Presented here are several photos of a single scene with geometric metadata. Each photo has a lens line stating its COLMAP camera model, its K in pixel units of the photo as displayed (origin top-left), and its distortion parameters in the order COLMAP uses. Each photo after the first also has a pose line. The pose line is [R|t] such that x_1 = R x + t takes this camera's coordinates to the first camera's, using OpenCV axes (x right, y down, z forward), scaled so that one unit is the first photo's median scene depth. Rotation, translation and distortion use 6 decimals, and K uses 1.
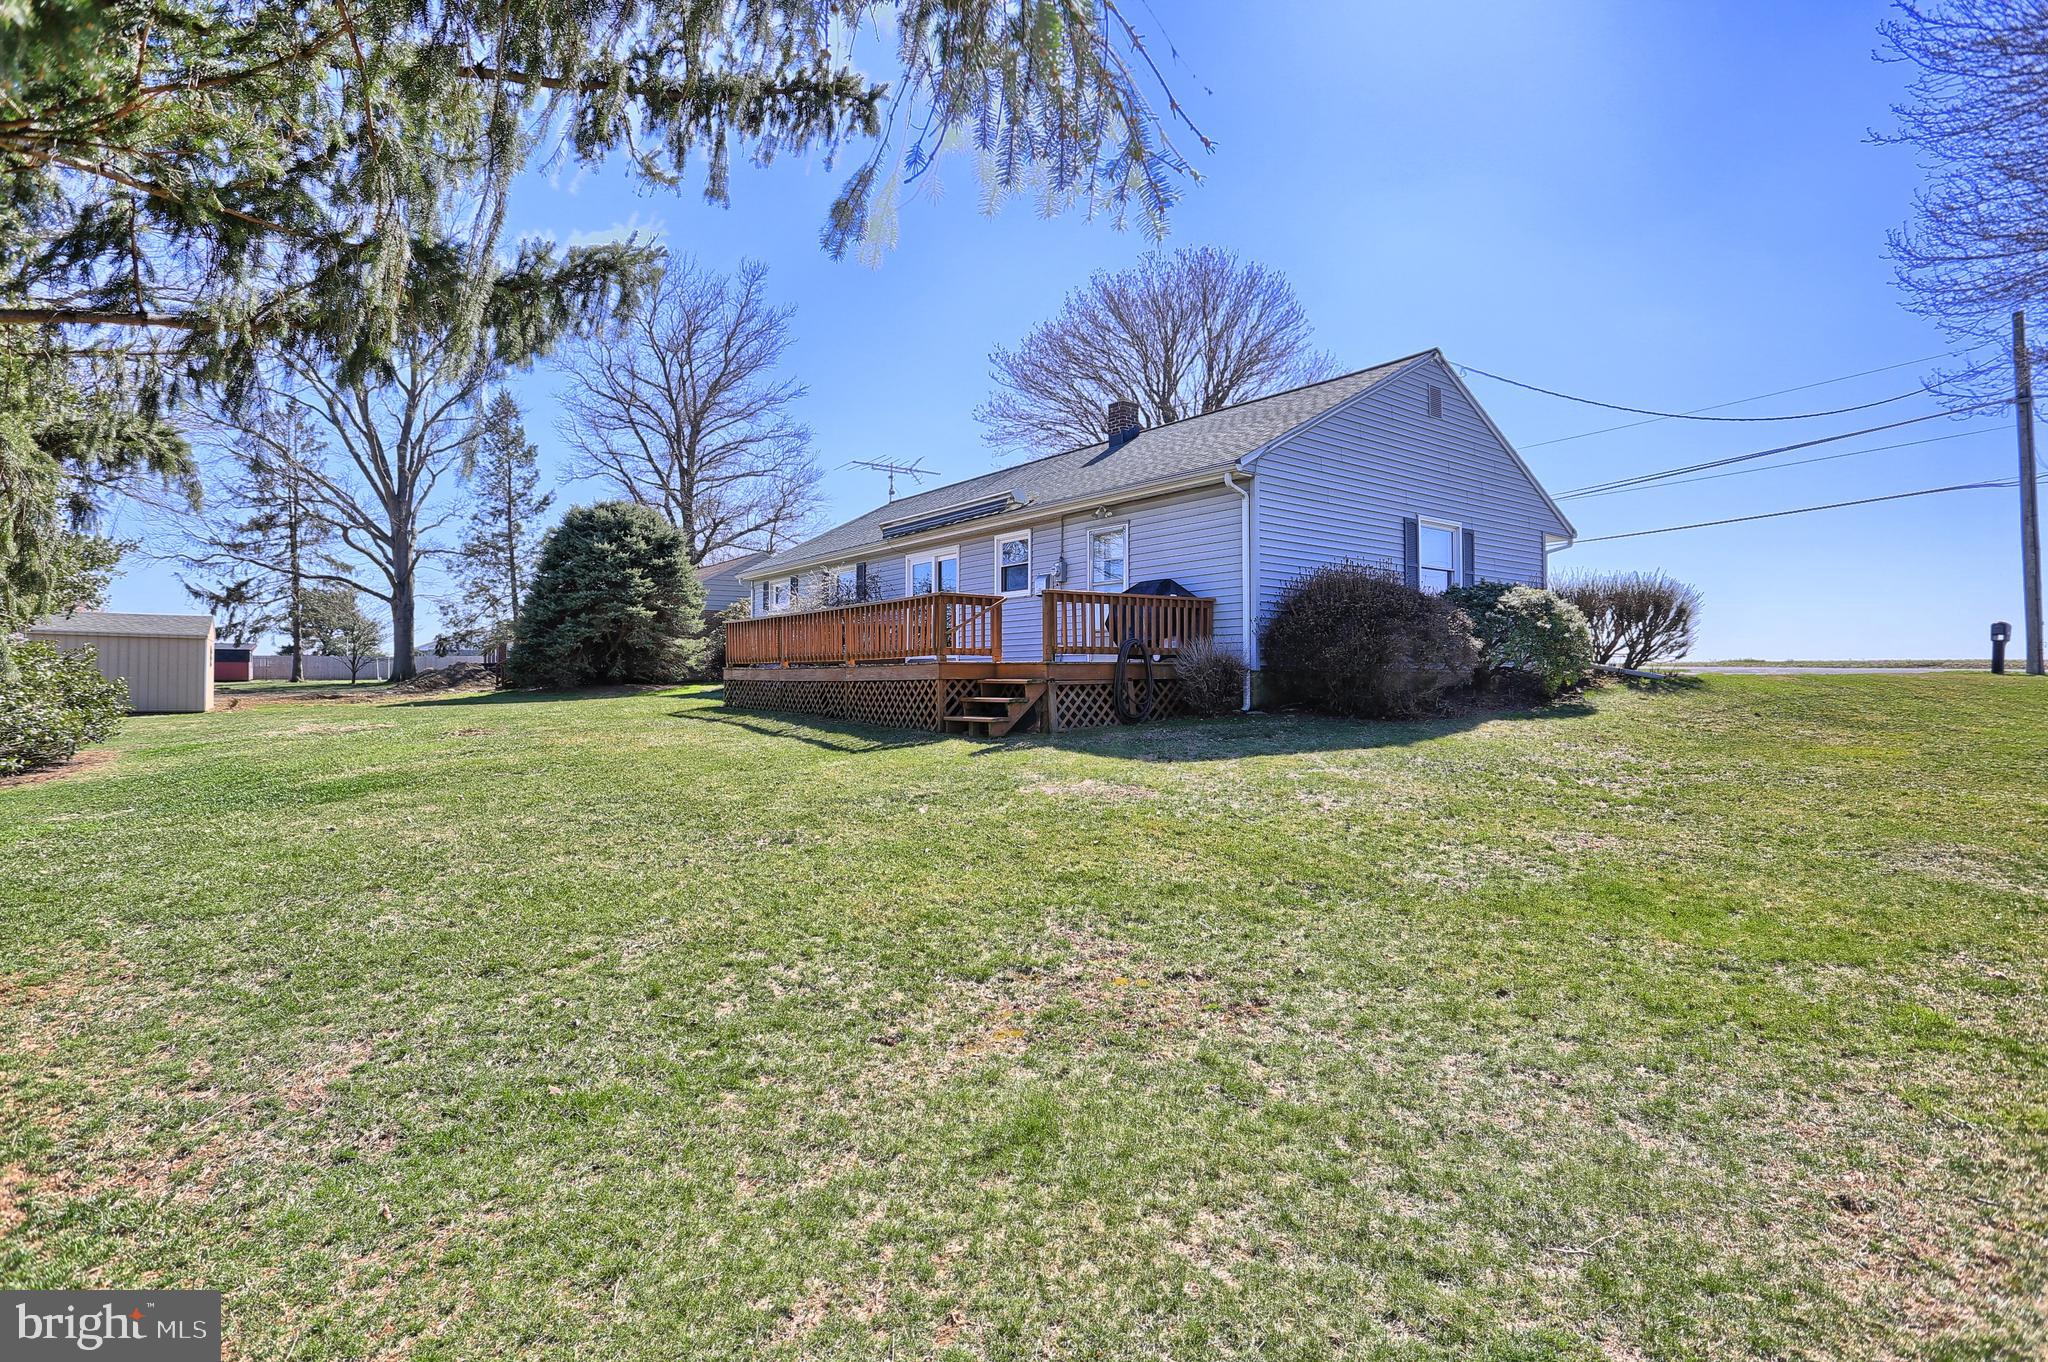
lens RADIAL K [[1006.4, 0, 1016.0], [0, 1006.4, 666.5], [0, 0, 1]] dist [-0.054812, 0.013785]
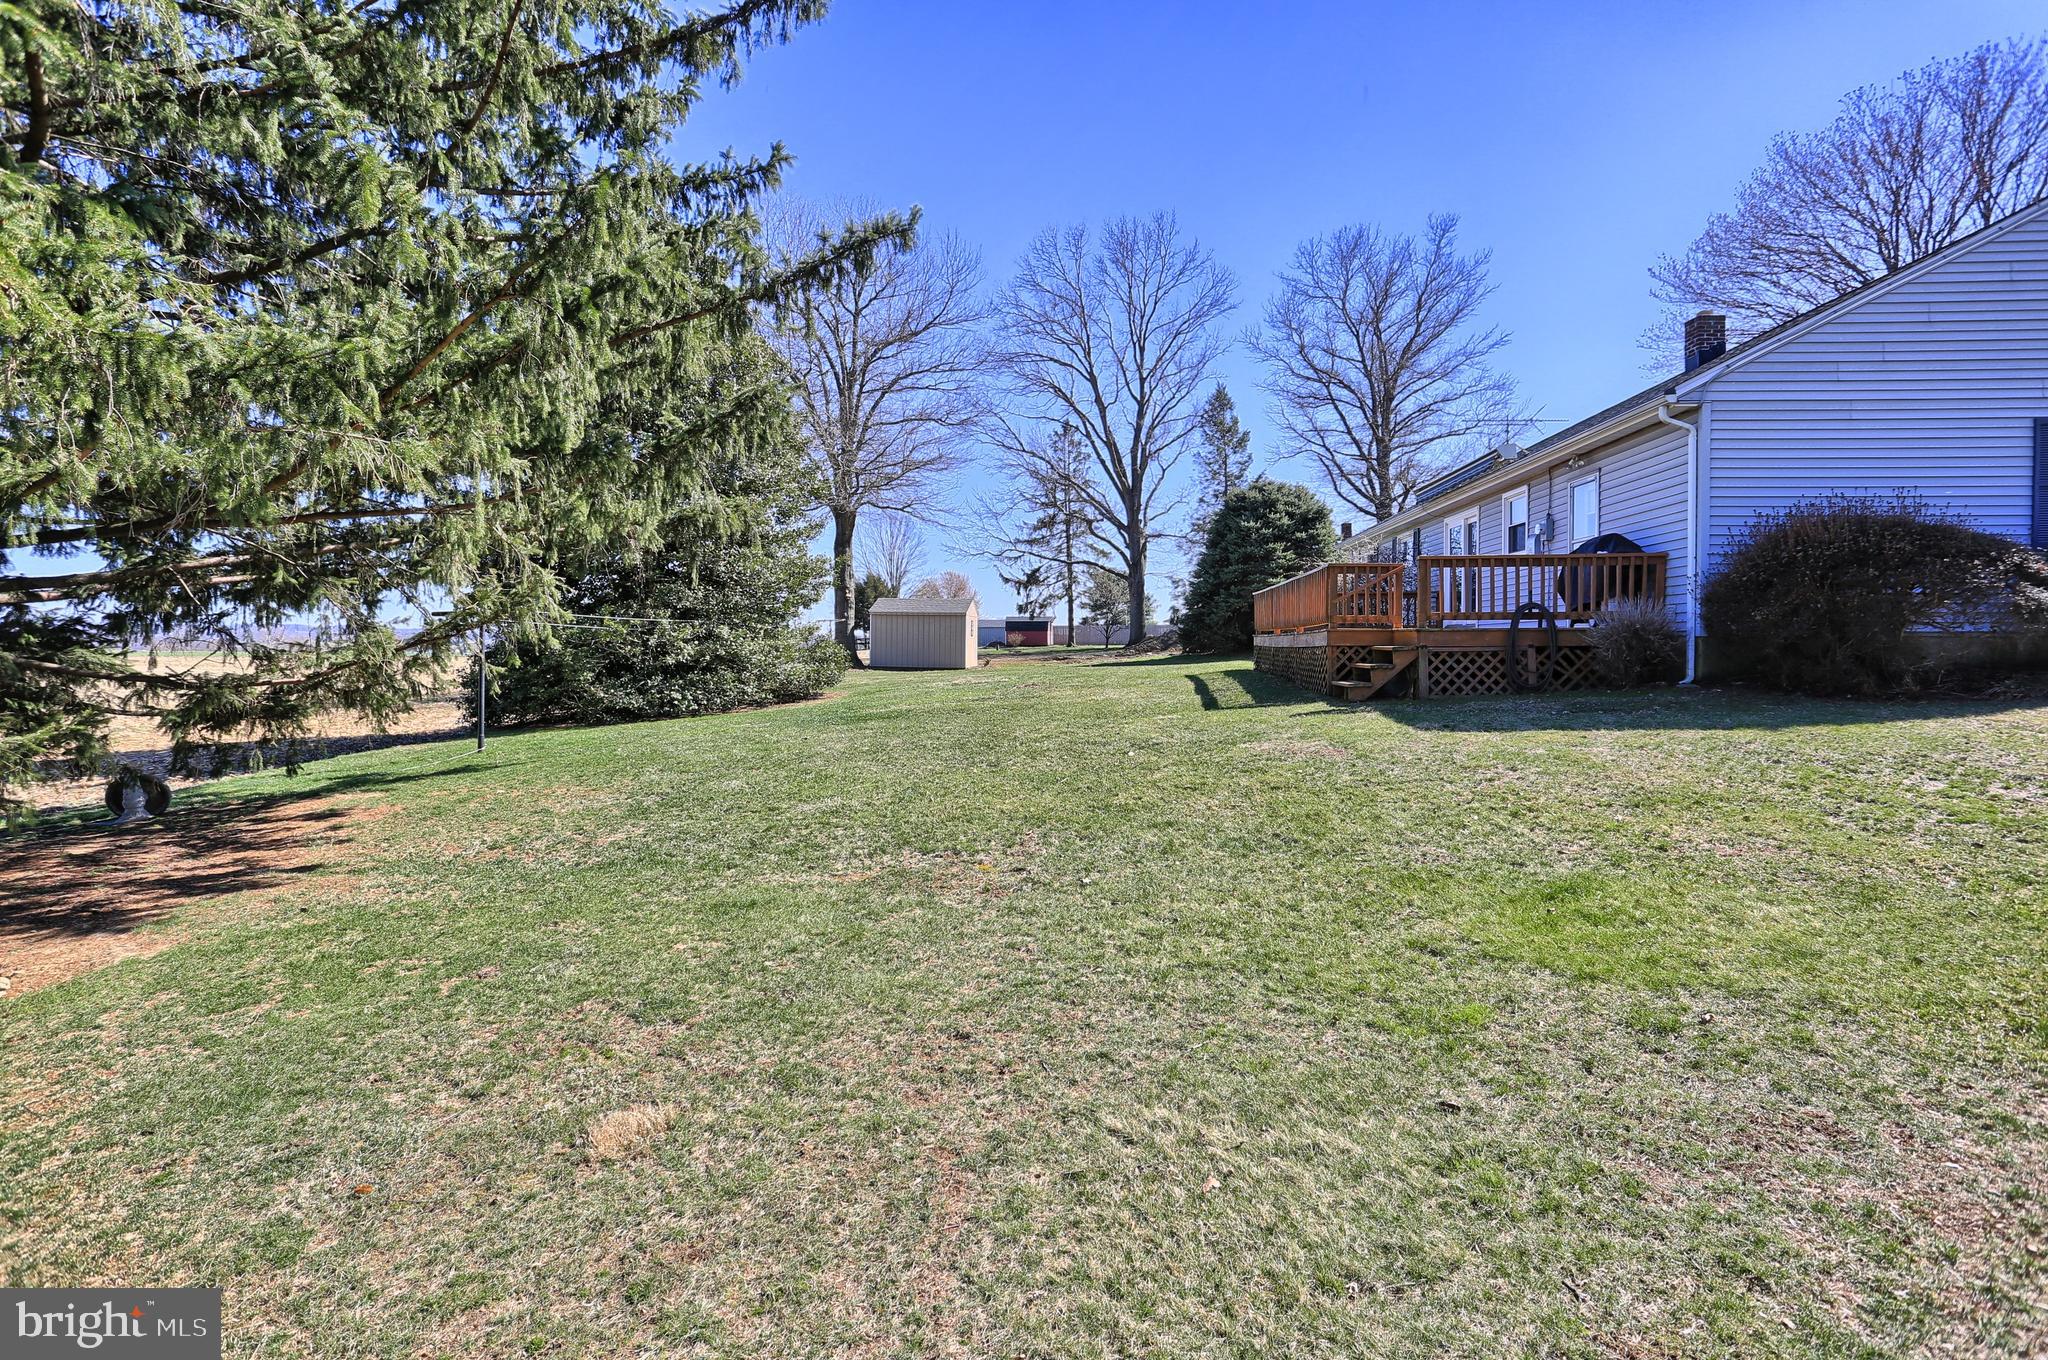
lens RADIAL K [[1006.4, 0, 1028.2], [0, 1006.4, 660.7], [0, 0, 1]] dist [-0.054812, 0.013785]
pose [[0.747718, 0.011354, -0.663919, 0.136135], [0.007980, 0.999628, 0.026082, -0.000498], [0.663969, -0.024800, 0.747349, 0.000616]]
